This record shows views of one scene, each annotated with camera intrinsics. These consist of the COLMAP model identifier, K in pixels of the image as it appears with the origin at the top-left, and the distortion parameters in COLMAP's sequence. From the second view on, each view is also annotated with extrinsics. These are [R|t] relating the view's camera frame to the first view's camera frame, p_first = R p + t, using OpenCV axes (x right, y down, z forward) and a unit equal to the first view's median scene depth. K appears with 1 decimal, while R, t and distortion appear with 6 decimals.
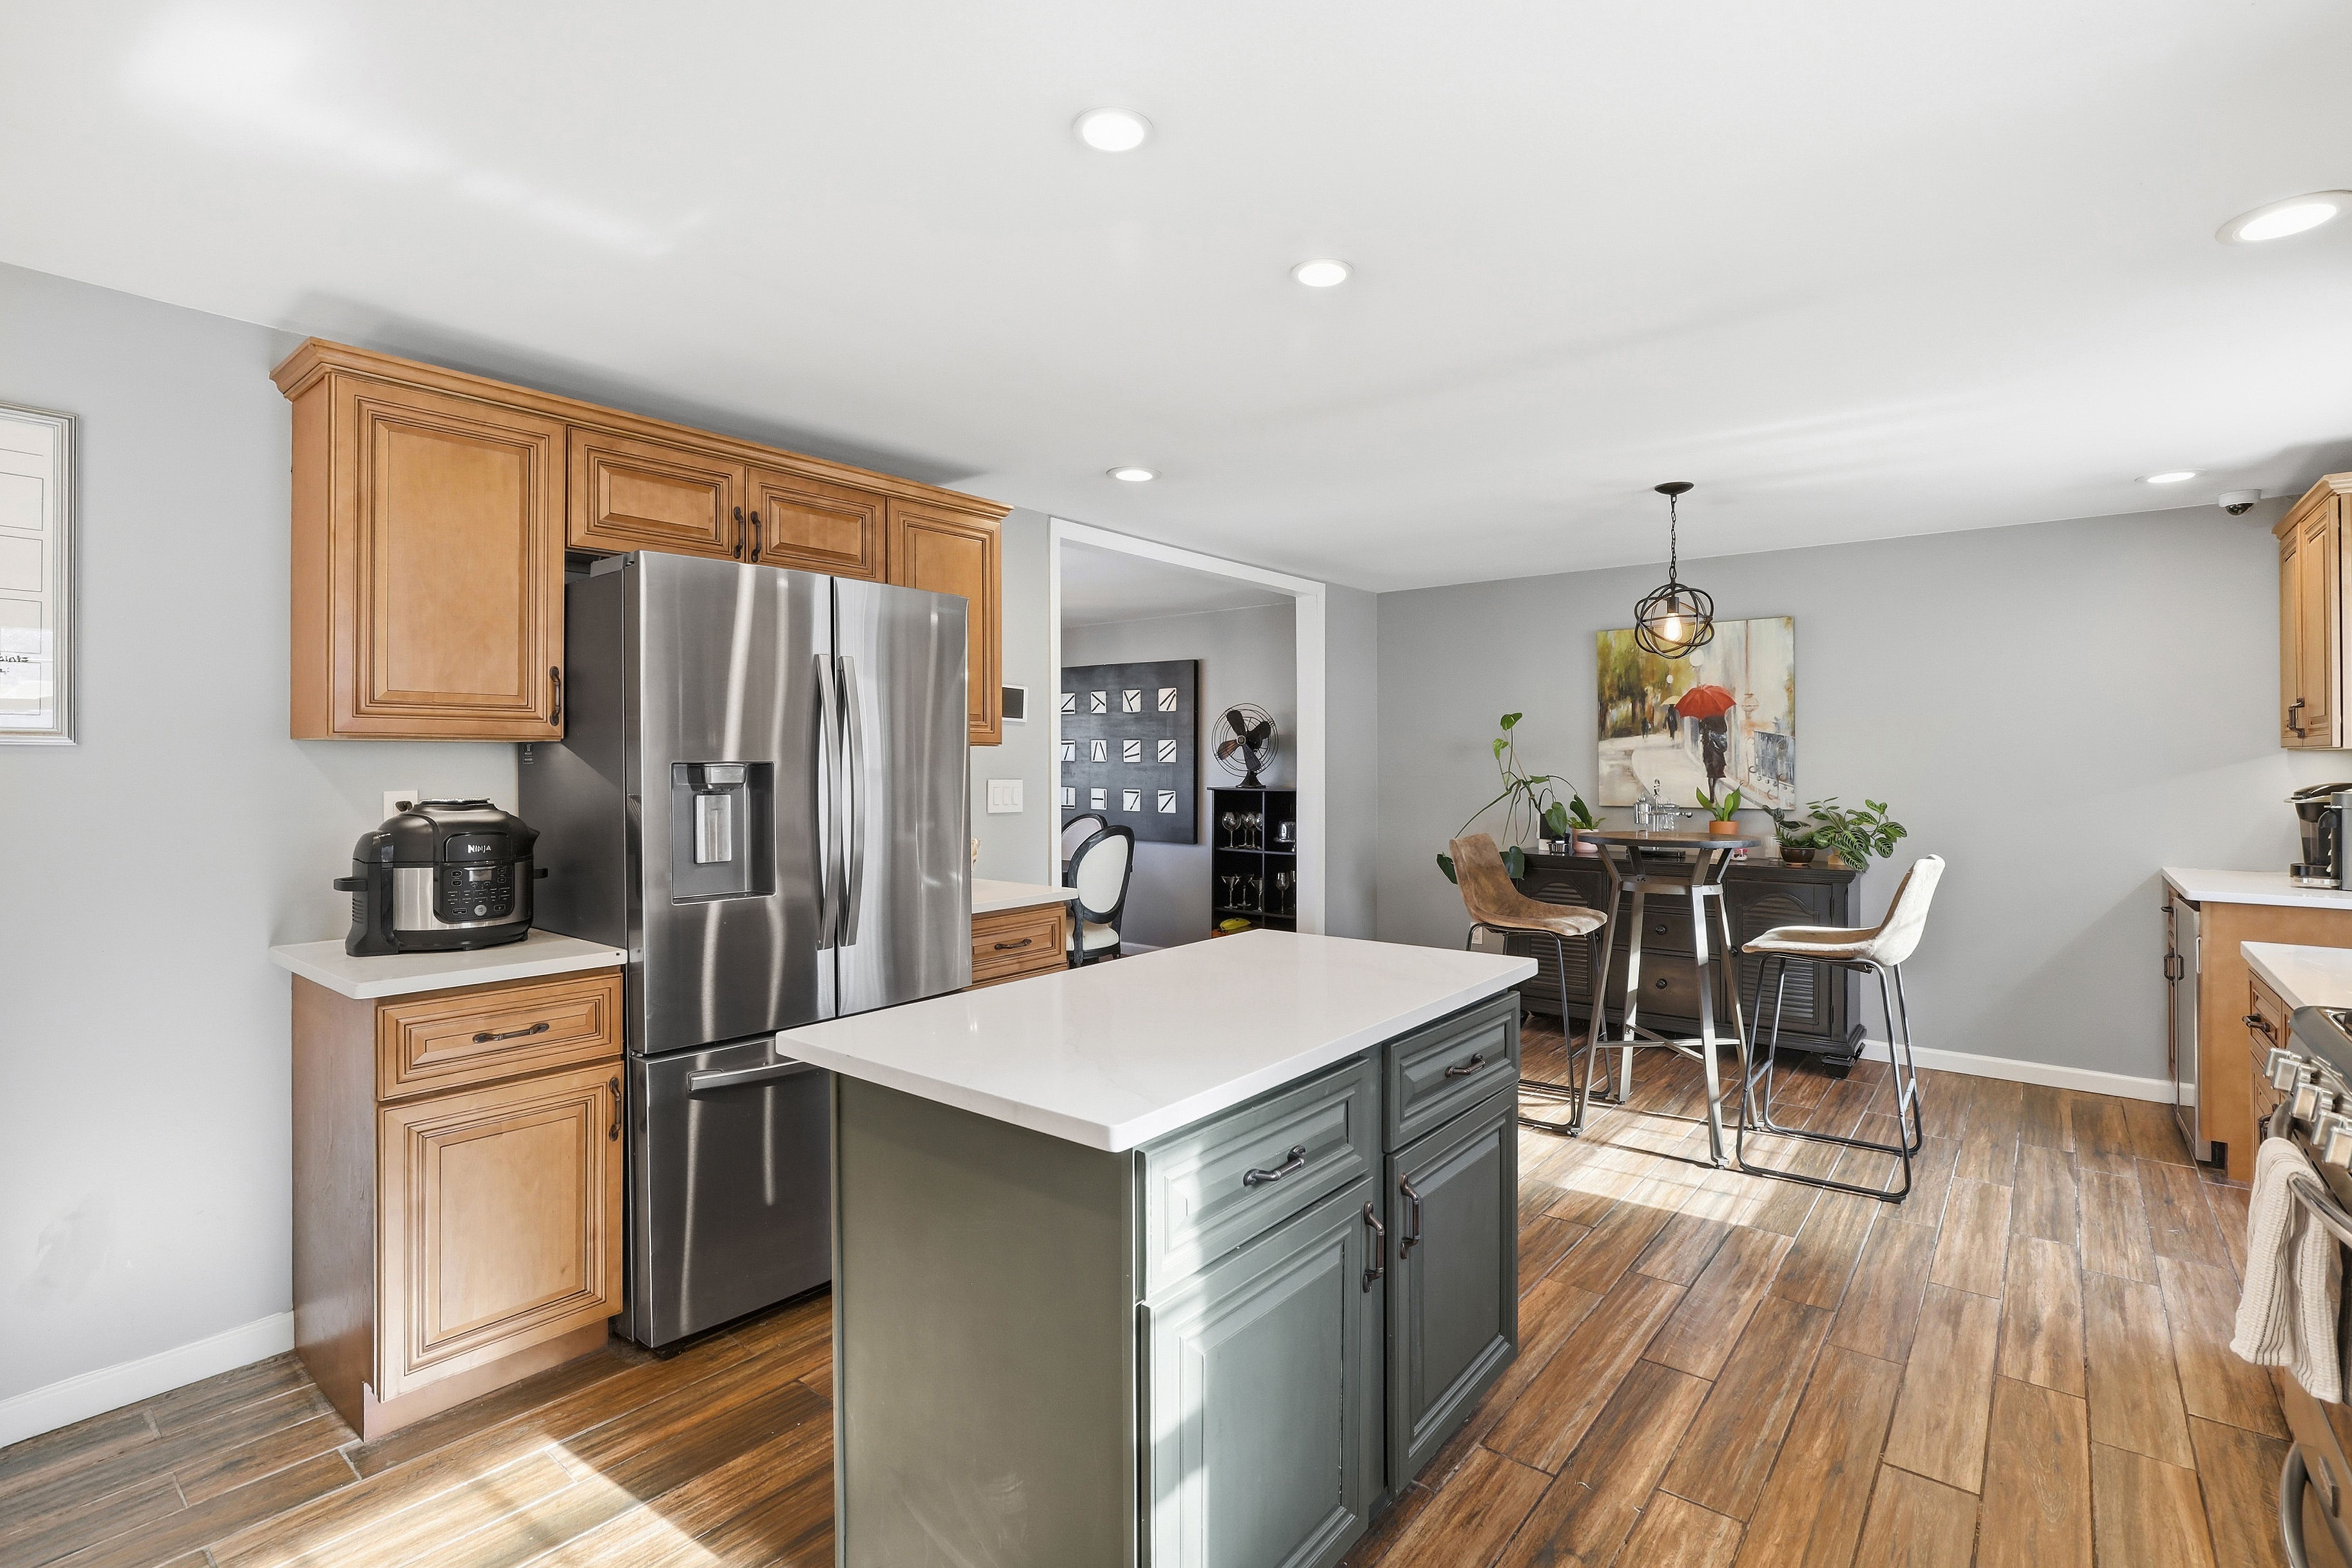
lens RADIAL K [[1089.8, 0, 1196.0], [0, 1089.8, 762.1], [0, 0, 1]] dist [-0.014862, 0.003028]
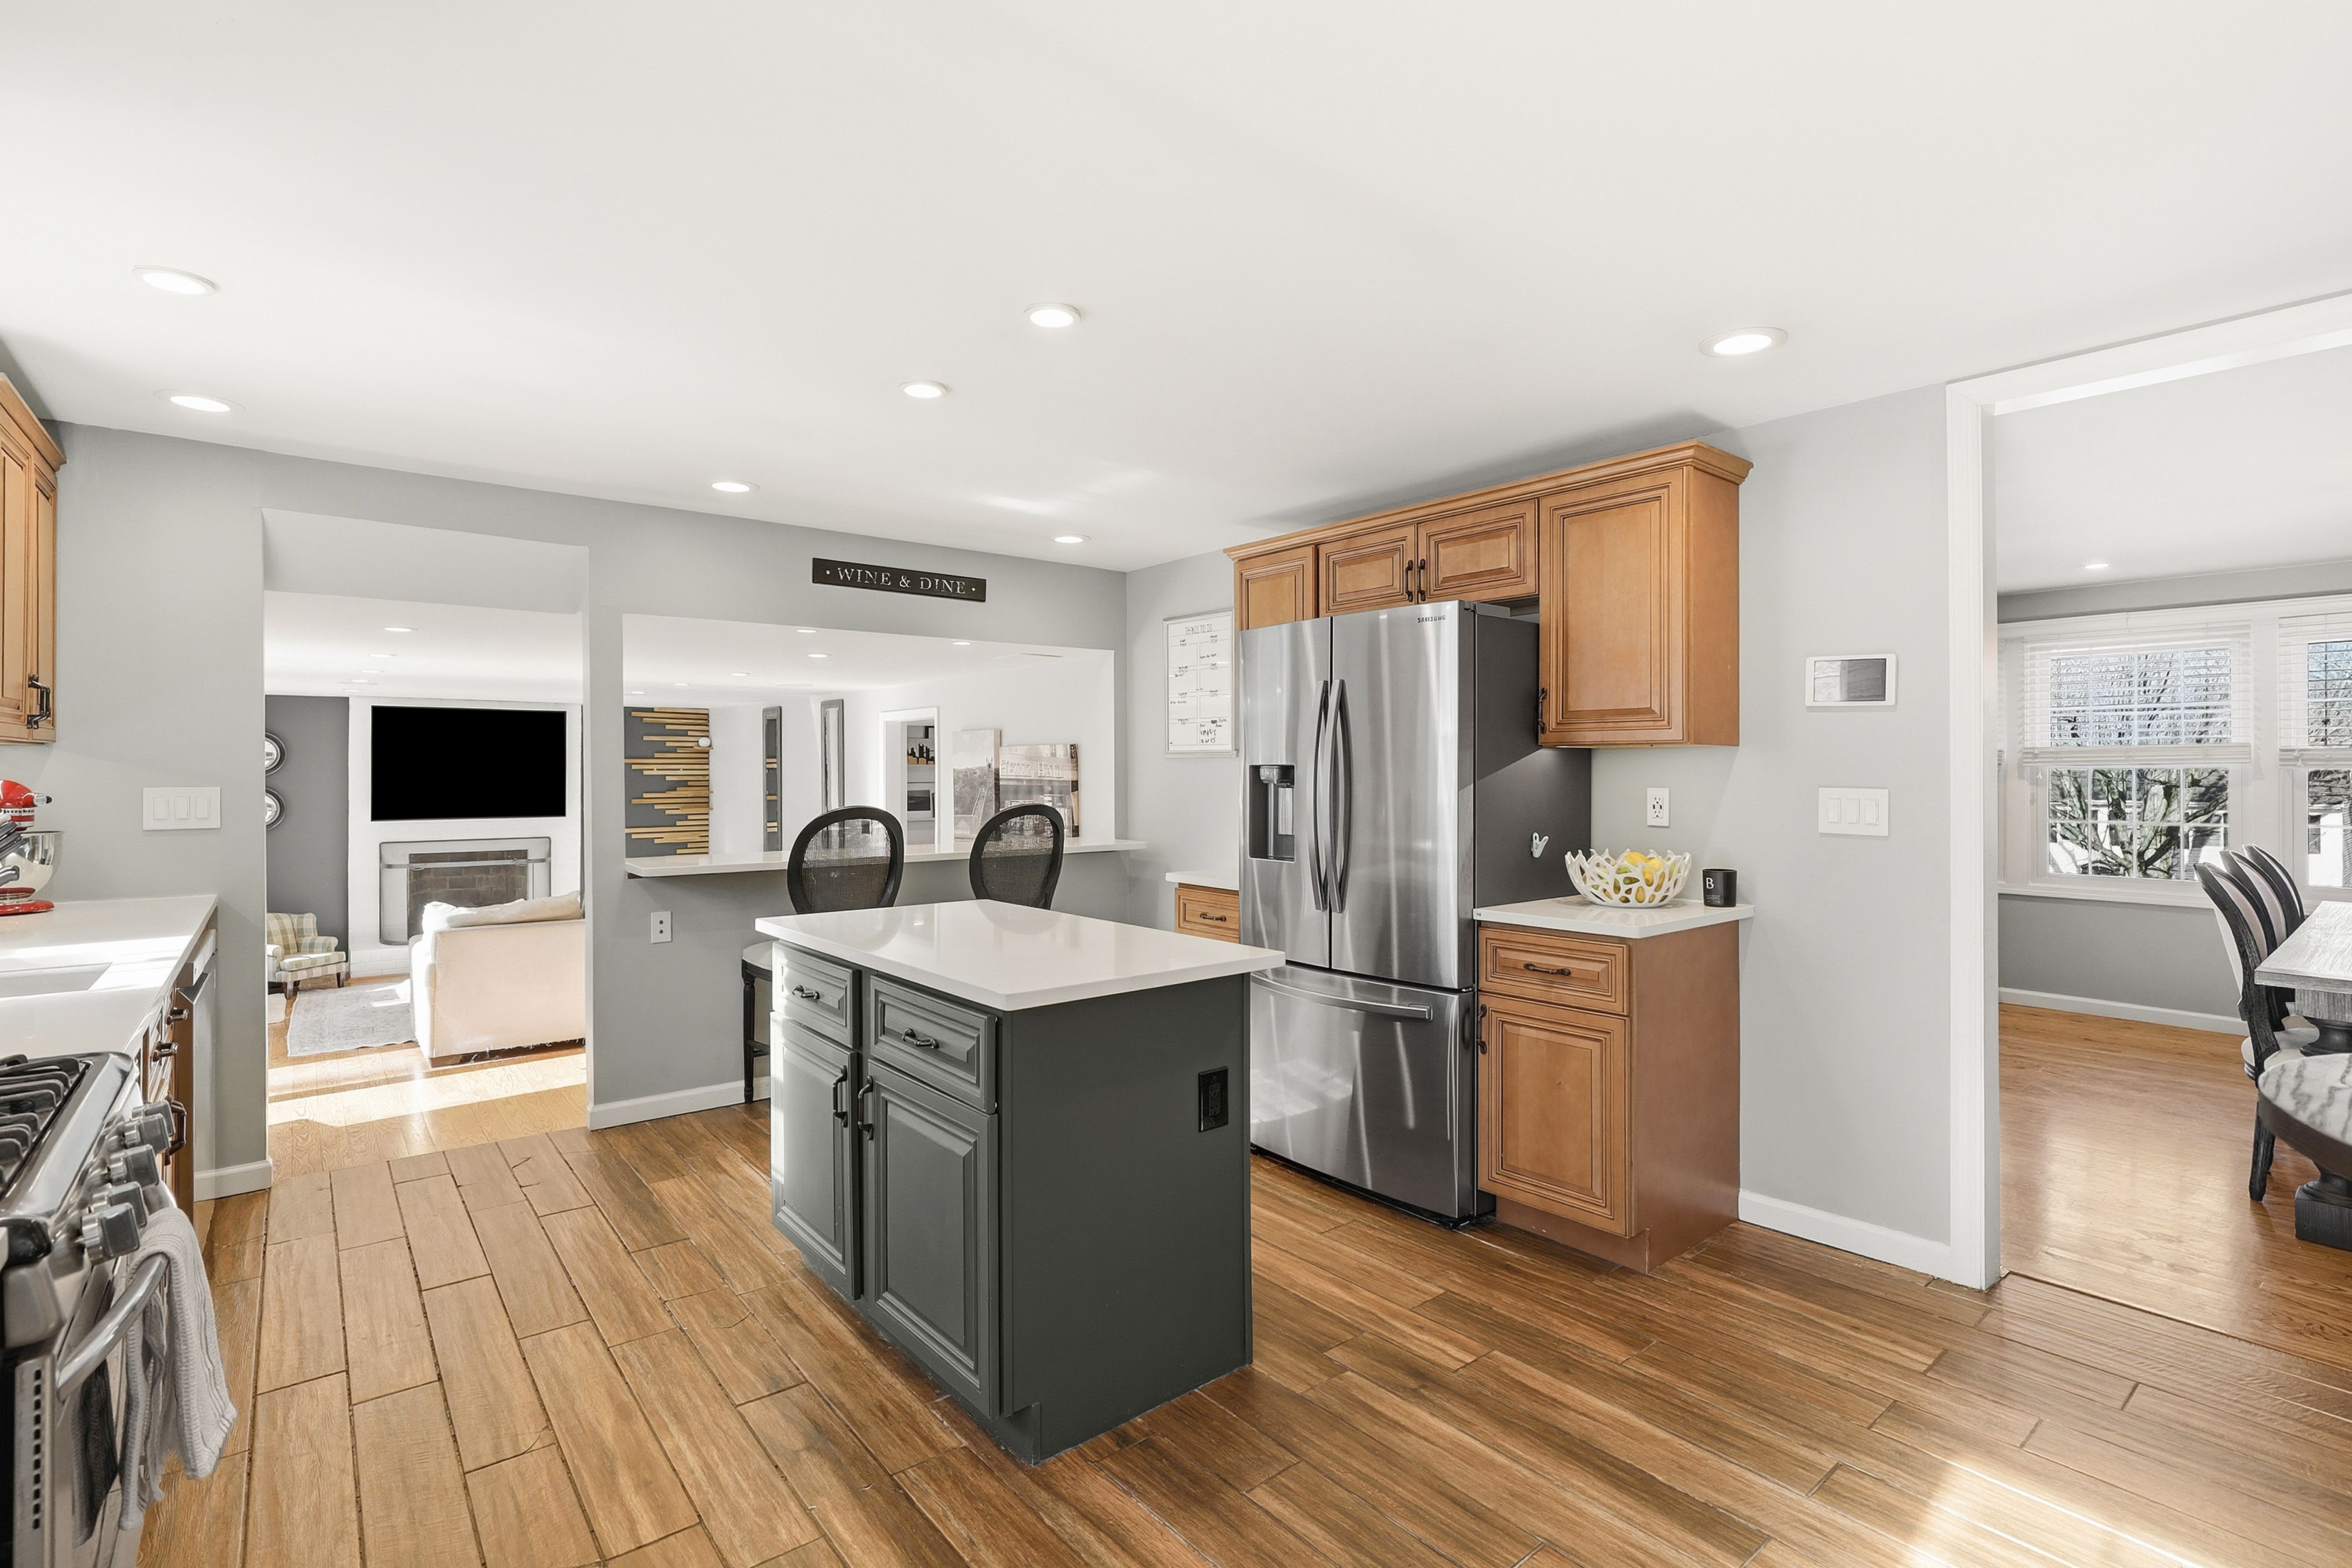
lens RADIAL K [[1089.8, 0, 1176.6], [0, 1089.8, 765.8], [0, 0, 1]] dist [-0.014862, 0.003028]
pose [[-0.211454, -0.001717, -0.977386, 0.491314], [0.000913, 0.999998, -0.001954, 0.001864], [0.977387, -0.001306, -0.211452, 0.574782]]
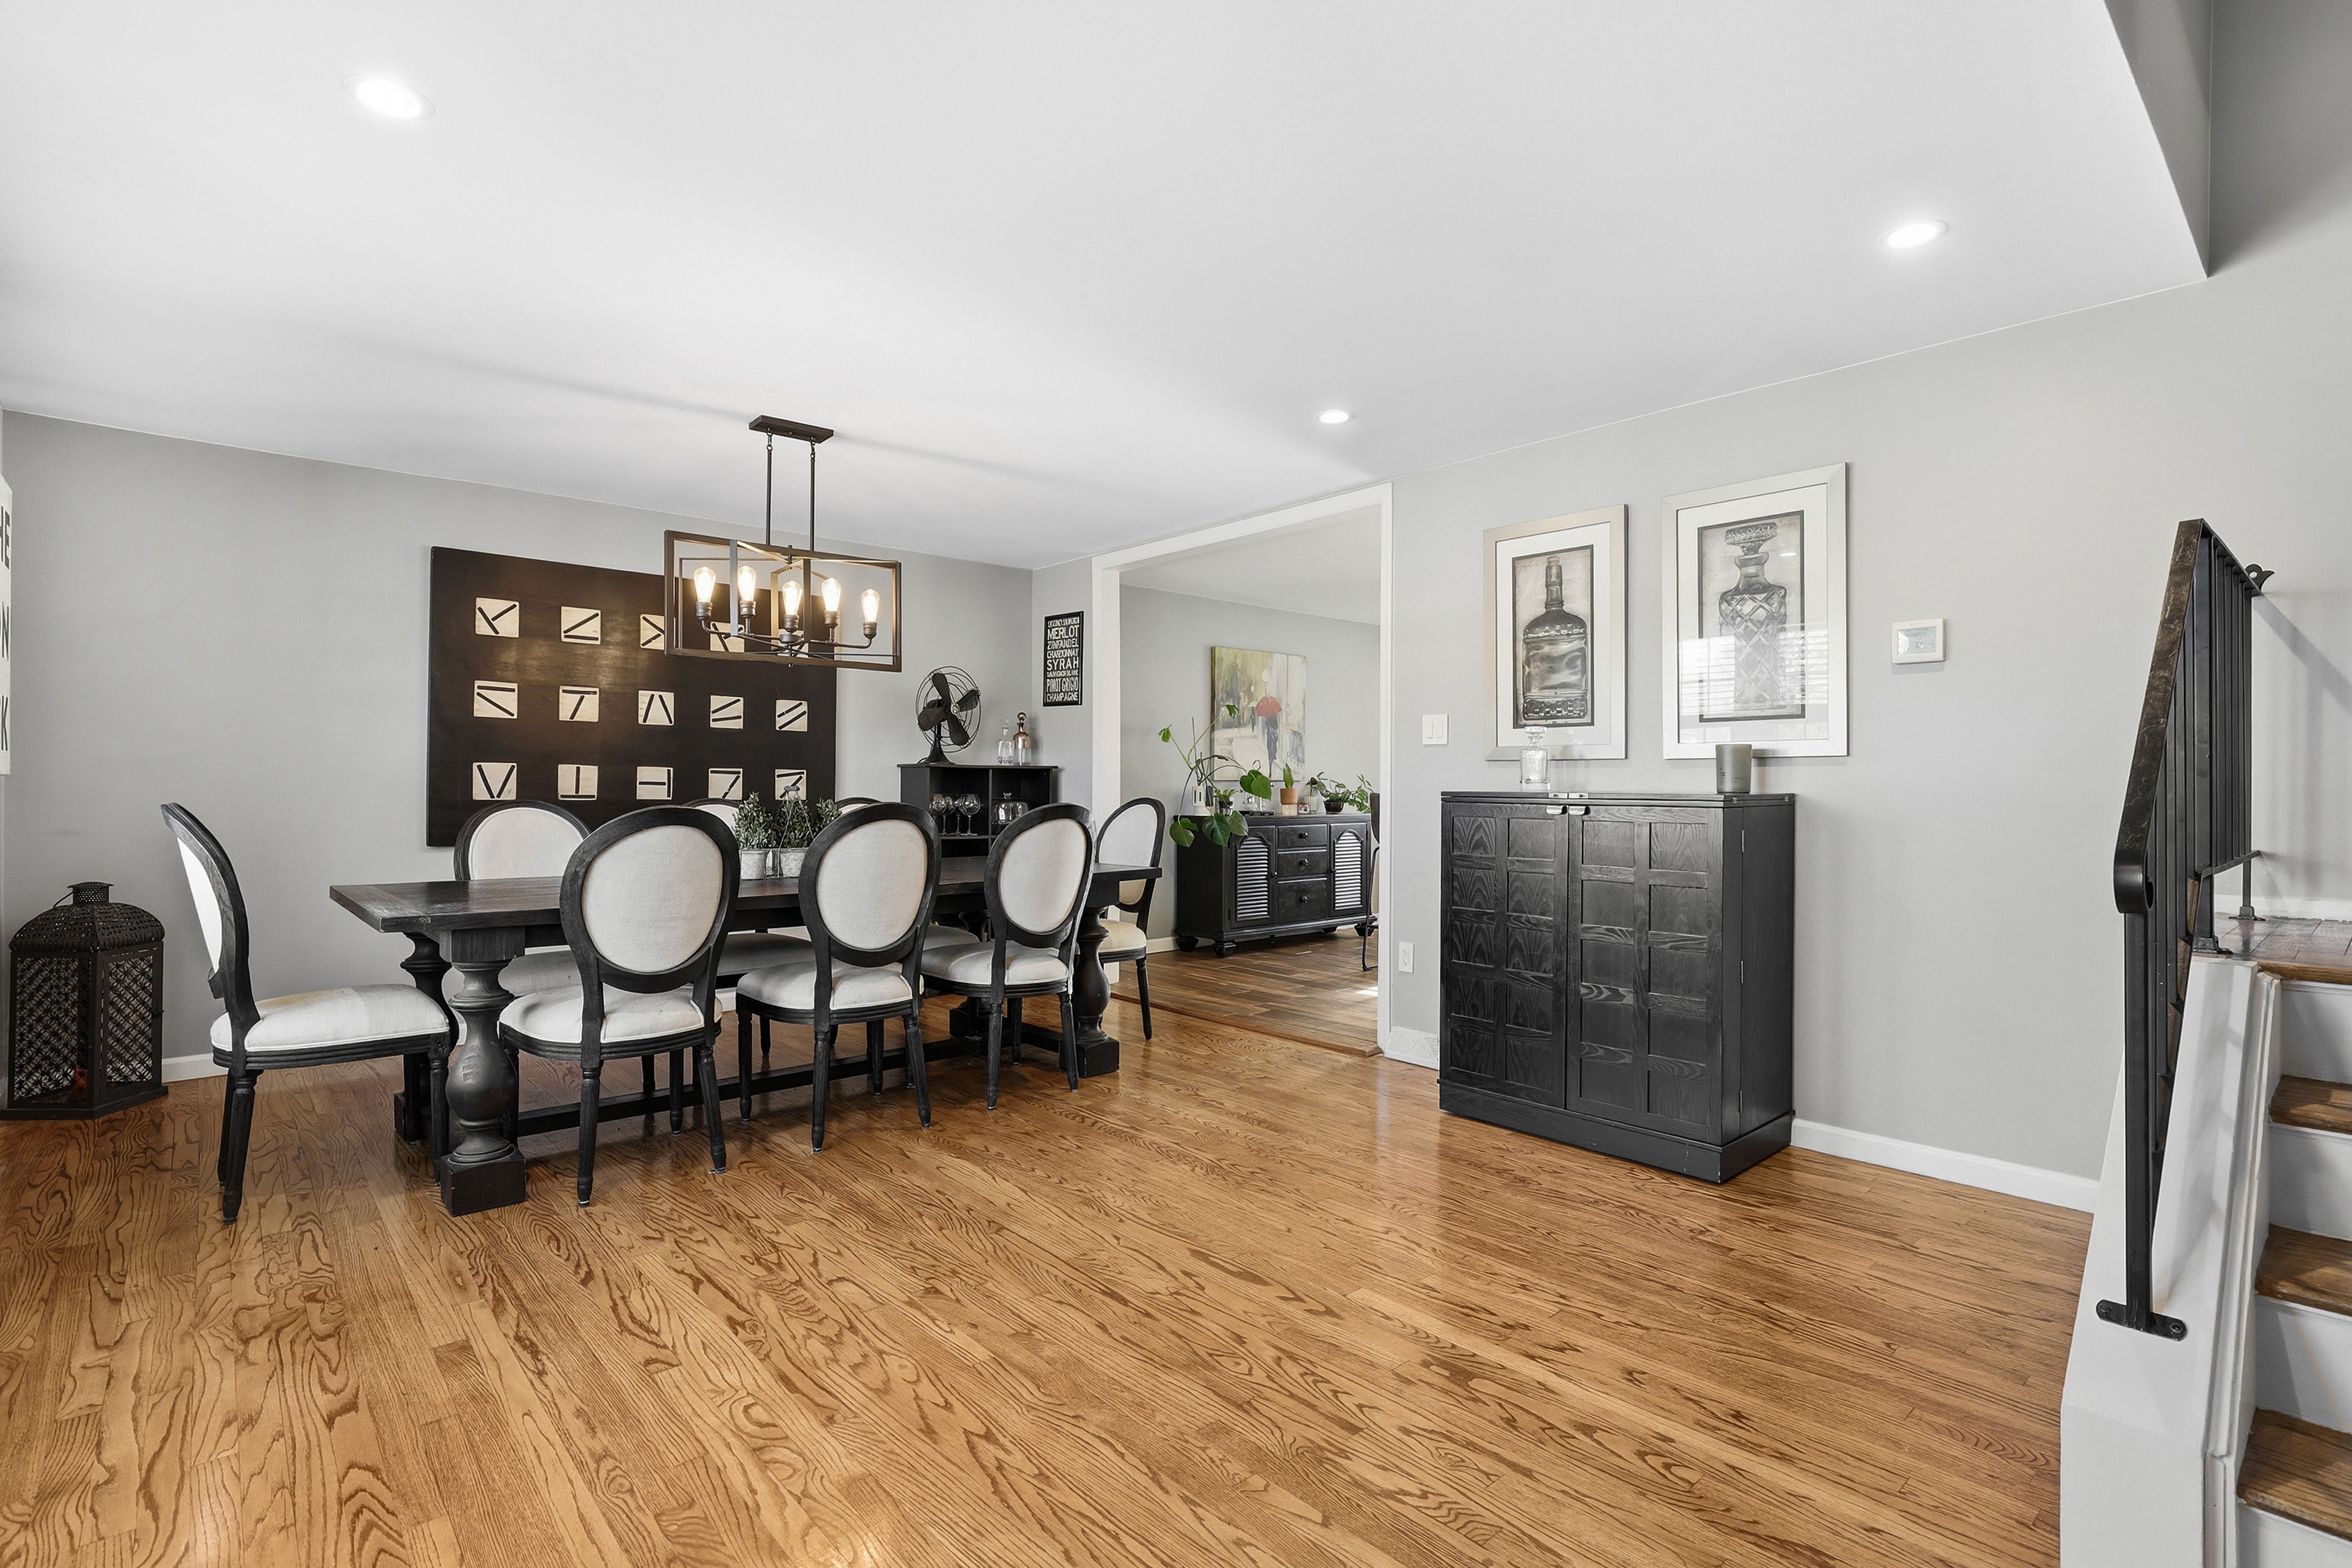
lens RADIAL K [[1089.8, 0, 1178.3], [0, 1089.8, 789.3], [0, 0, 1]] dist [-0.014862, 0.003028]
pose [[0.170246, -0.005141, 0.985388, -0.994809], [-0.007626, 0.999950, 0.006534, 0.046109], [-0.985372, -0.008627, 0.170198, 0.877835]]
